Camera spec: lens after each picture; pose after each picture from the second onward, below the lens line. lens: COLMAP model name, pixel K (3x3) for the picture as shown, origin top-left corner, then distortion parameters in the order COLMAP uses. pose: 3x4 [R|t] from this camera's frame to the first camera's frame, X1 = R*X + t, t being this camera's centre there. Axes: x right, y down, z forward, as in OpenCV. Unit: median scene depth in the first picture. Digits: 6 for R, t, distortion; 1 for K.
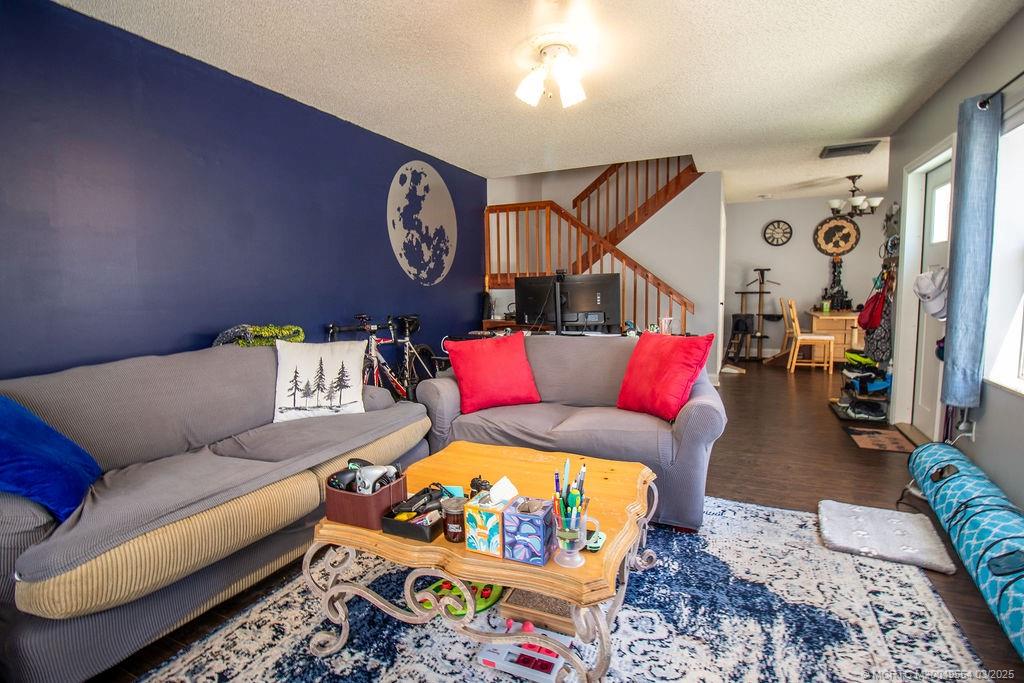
lens RADIAL K [[491.3, 0, 512.0], [0, 491.3, 341.5], [0, 0, 1]] dist [-0.000654, -0.006120]
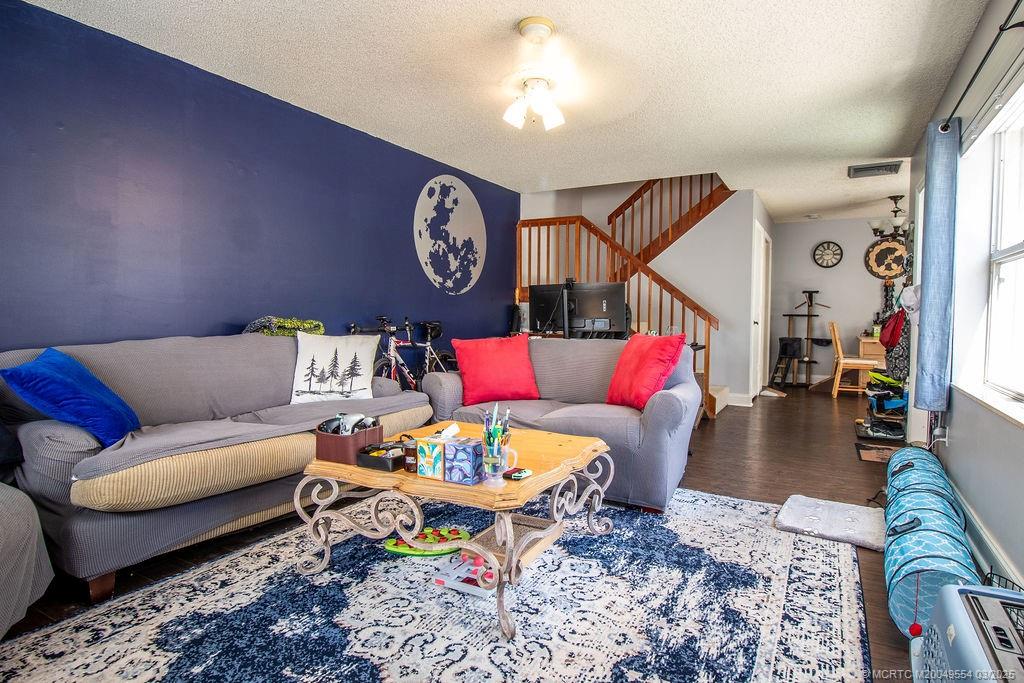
lens RADIAL K [[493.4, 0, 518.4], [0, 493.4, 328.4], [0, 0, 1]] dist [0.000425, -0.000325]
pose [[0.998482, 0.028122, -0.047362, 0.092665], [-0.030636, 0.998113, -0.053209, 0.045541], [0.045776, 0.054579, 0.997460, -0.117816]]
